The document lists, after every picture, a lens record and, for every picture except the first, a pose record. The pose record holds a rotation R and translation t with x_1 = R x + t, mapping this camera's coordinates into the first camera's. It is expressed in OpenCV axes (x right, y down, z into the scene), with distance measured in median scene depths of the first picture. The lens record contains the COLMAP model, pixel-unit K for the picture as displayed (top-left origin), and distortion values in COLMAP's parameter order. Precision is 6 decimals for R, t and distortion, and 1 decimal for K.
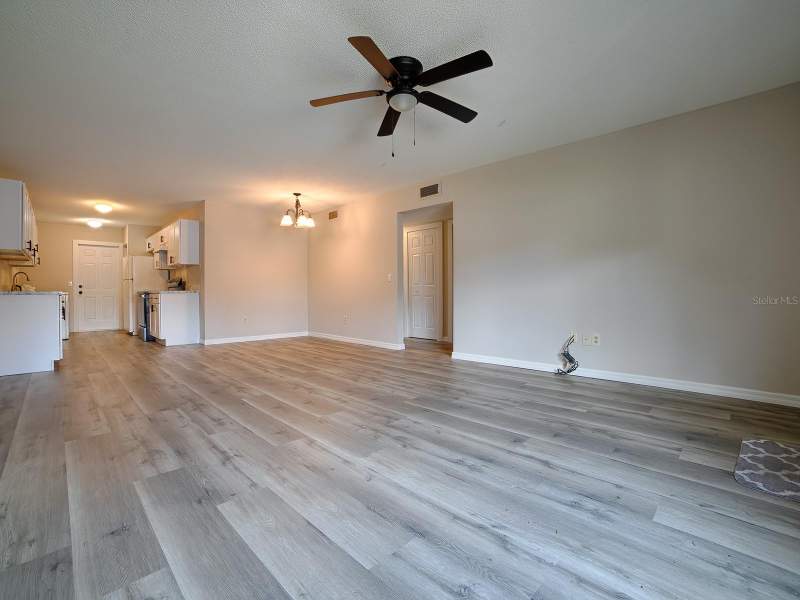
lens RADIAL K [[363.8, 0, 396.0], [0, 363.8, 294.9], [0, 0, 1]] dist [-0.093114, 0.030903]
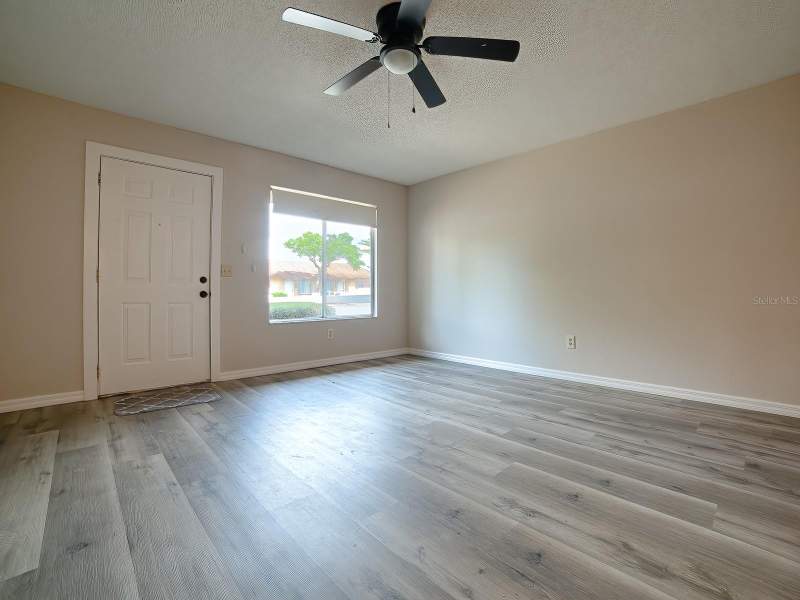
lens RADIAL K [[363.8, 0, 396.0], [0, 363.8, 294.9], [0, 0, 1]] dist [-0.093114, 0.030903]
pose [[-0.999089, 0.004787, 0.042411, -0.001300], [0.005365, 0.999894, 0.013524, -0.017650], [-0.042342, 0.013740, -0.999009, 2.064598]]
